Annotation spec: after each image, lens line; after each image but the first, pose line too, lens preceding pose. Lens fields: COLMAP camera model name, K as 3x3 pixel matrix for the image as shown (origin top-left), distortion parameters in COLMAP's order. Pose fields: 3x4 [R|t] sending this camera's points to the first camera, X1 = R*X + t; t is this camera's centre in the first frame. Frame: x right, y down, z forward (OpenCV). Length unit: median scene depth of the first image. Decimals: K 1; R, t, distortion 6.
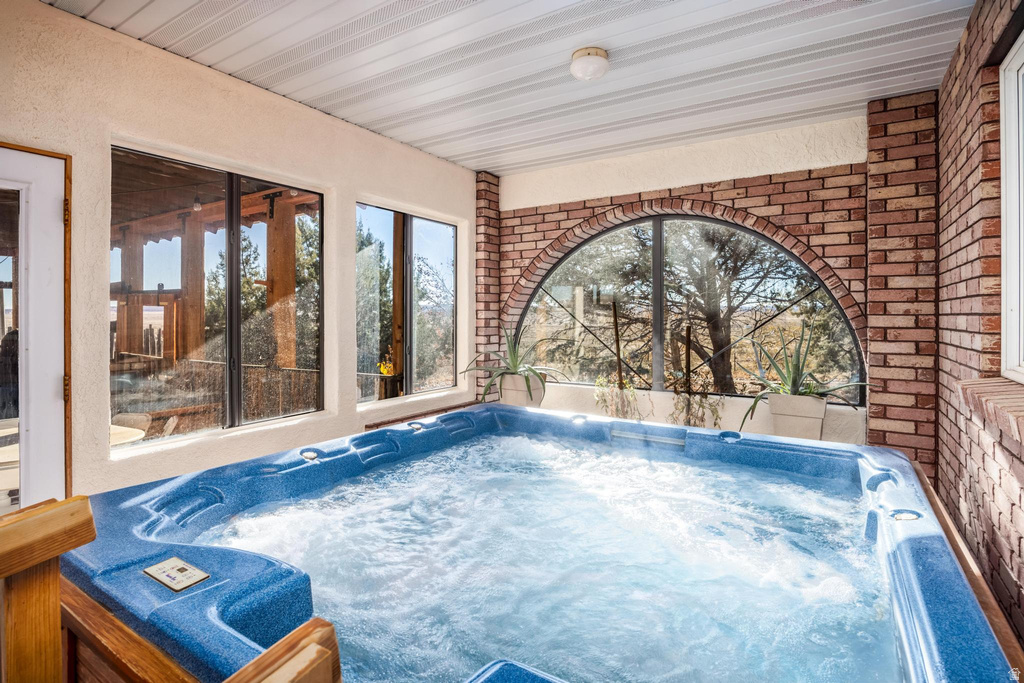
lens RADIAL K [[494.5, 0, 490.2], [0, 494.5, 314.6], [0, 0, 1]] dist [0.000838, 0.000843]
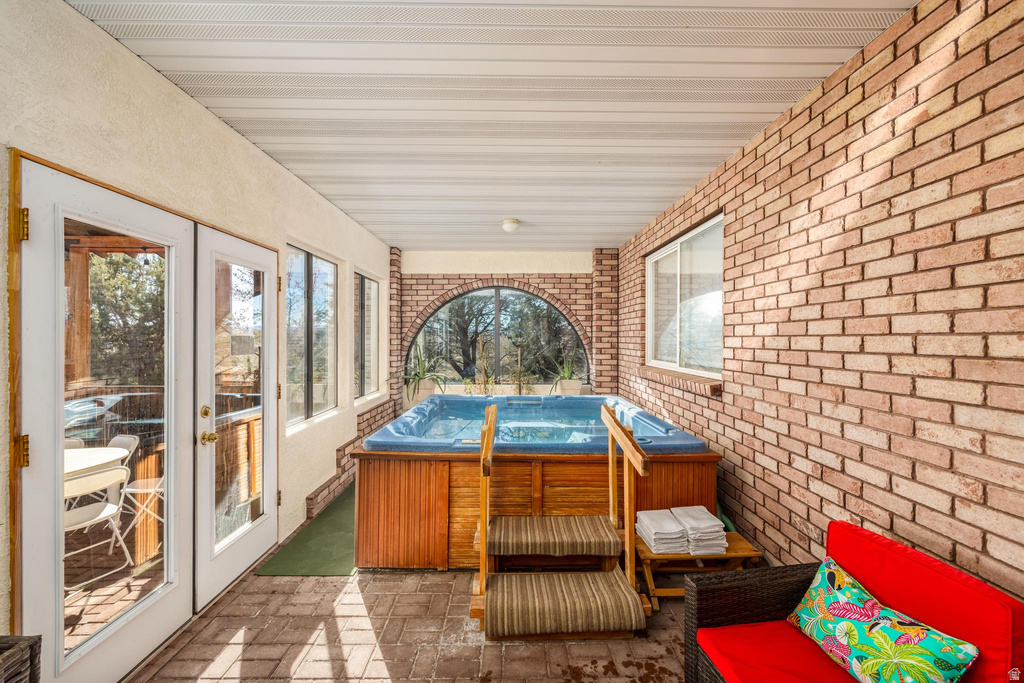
lens RADIAL K [[405.8, 0, 513.0], [0, 405.8, 340.1], [0, 0, 1]] dist [-0.000620, 0.000002]
pose [[0.832933, 0.000189, 0.553374, -0.501466], [-0.003440, 0.999982, 0.004837, -0.015984], [-0.553363, -0.005933, 0.832919, -0.296504]]
